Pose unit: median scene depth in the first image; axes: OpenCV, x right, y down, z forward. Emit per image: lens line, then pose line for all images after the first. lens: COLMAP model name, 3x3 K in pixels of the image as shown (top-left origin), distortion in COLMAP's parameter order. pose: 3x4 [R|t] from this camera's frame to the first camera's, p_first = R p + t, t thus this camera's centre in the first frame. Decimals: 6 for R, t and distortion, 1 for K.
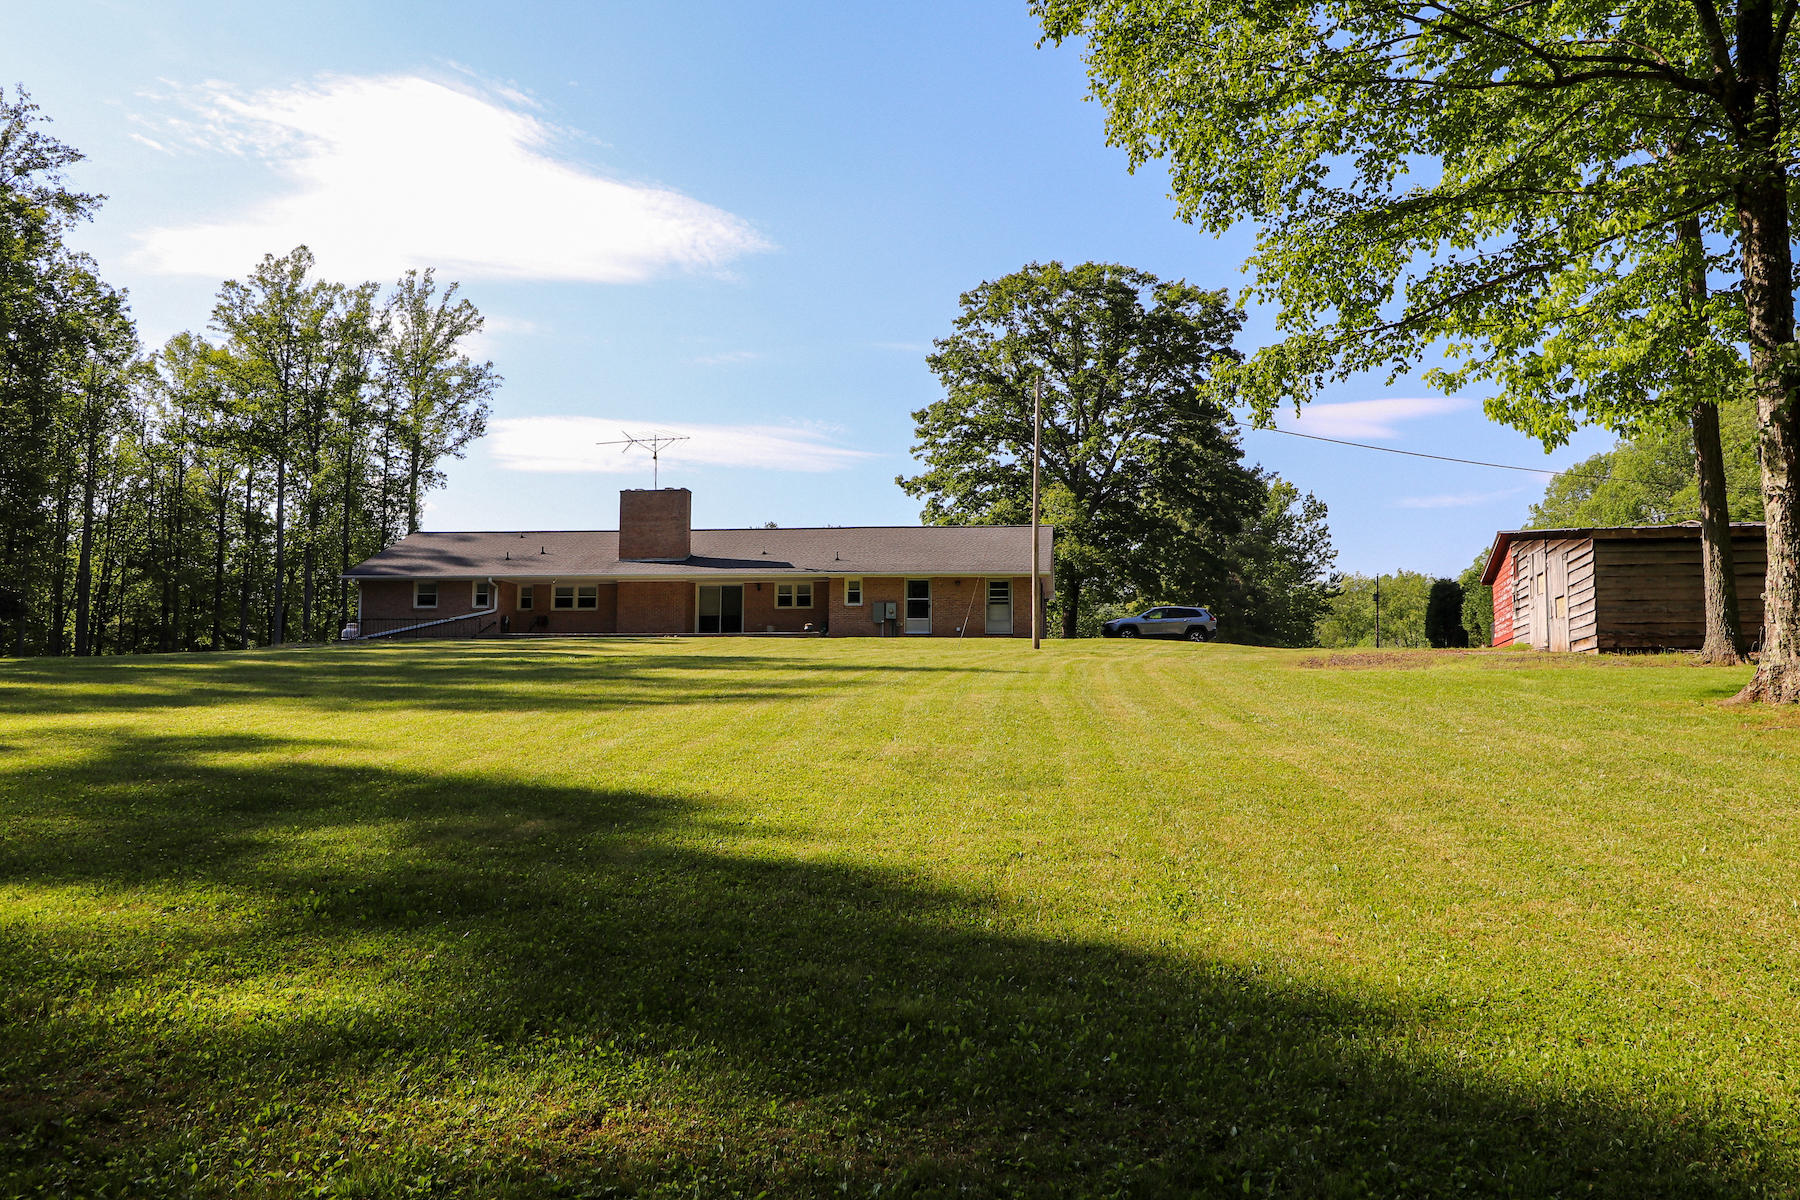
lens RADIAL K [[1402.3, 0, 879.6], [0, 1402.3, 606.1], [0, 0, 1]] dist [0.021127, -0.010779]
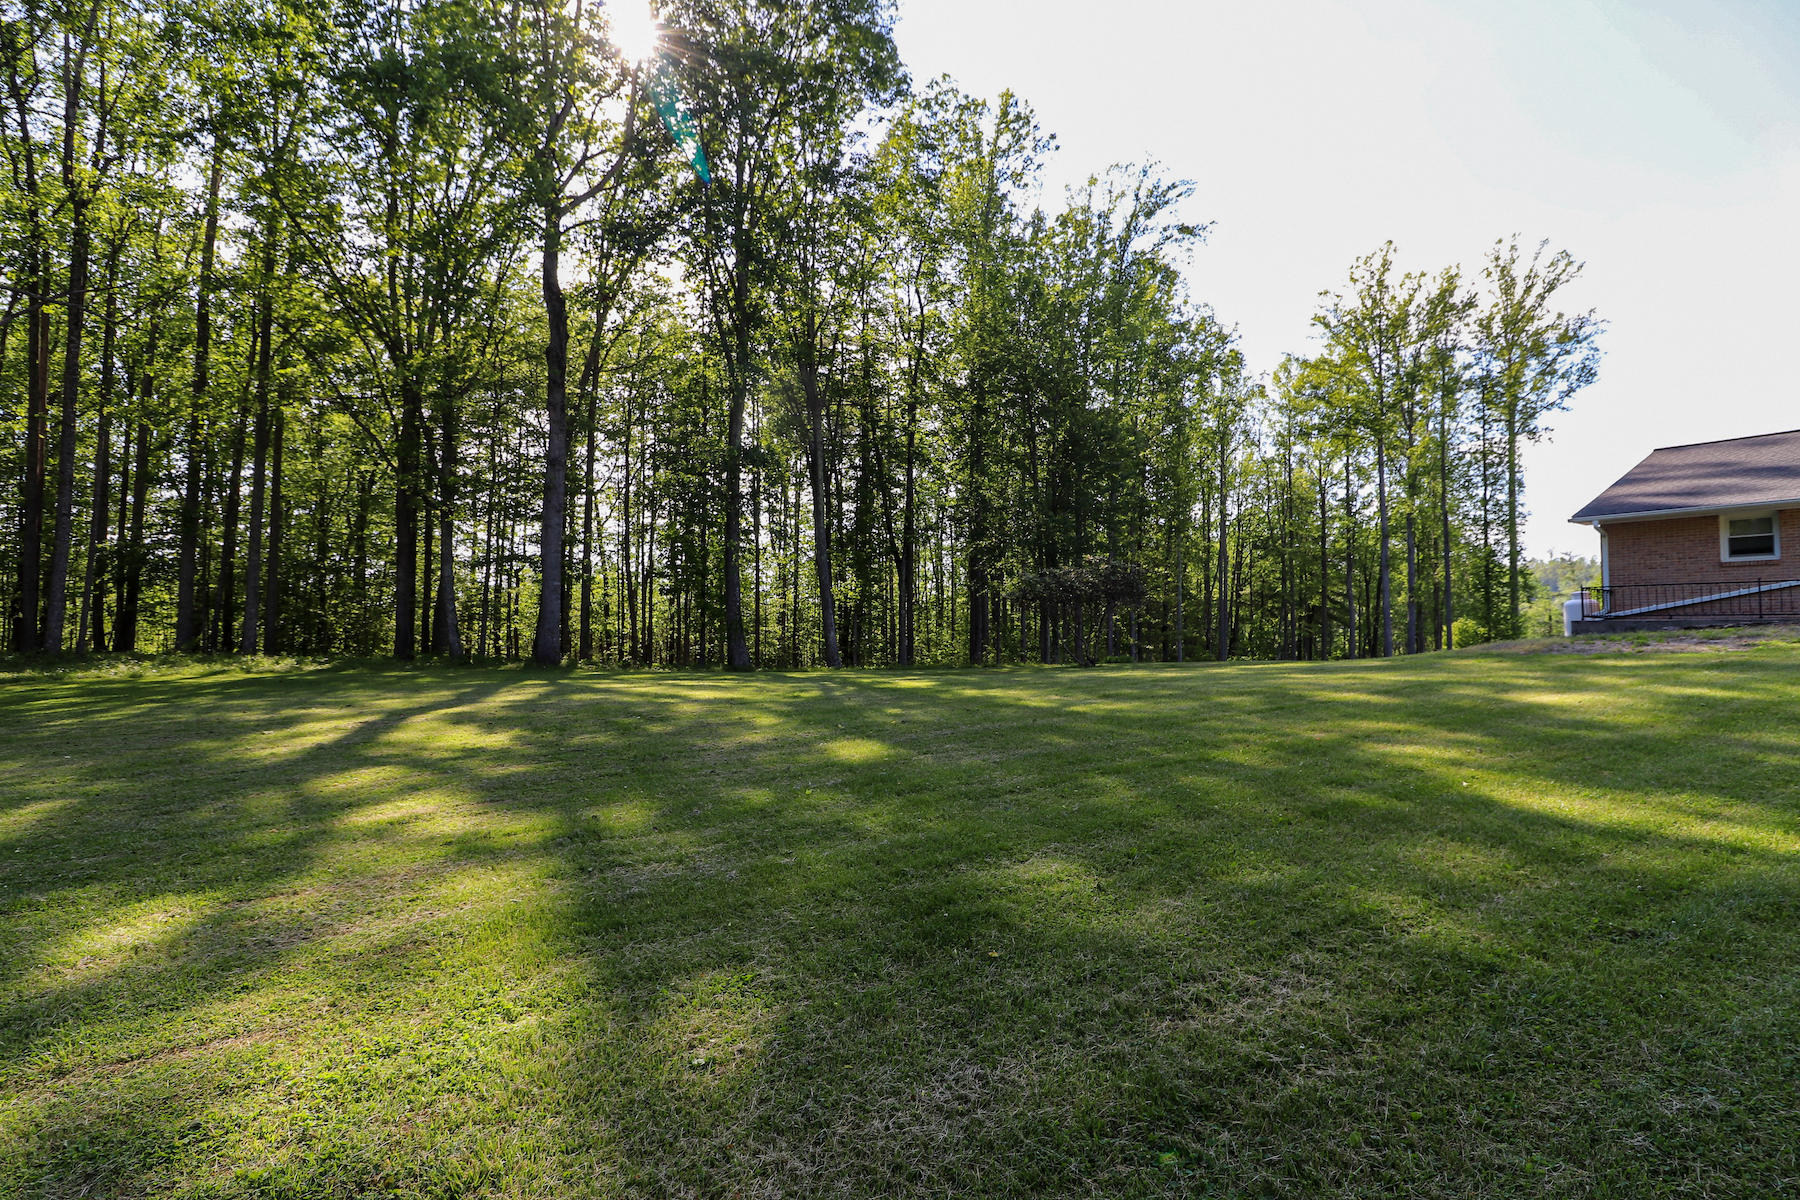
lens RADIAL K [[833.3, 0, 900.0], [0, 833.3, 600.0], [0, 0, 1]] dist [0.003047, -0.013452]
pose [[0.626165, -0.033195, -0.778984, -0.141899], [0.057220, 0.998356, 0.003452, -0.001672], [0.777588, -0.046735, 0.627035, 0.265259]]
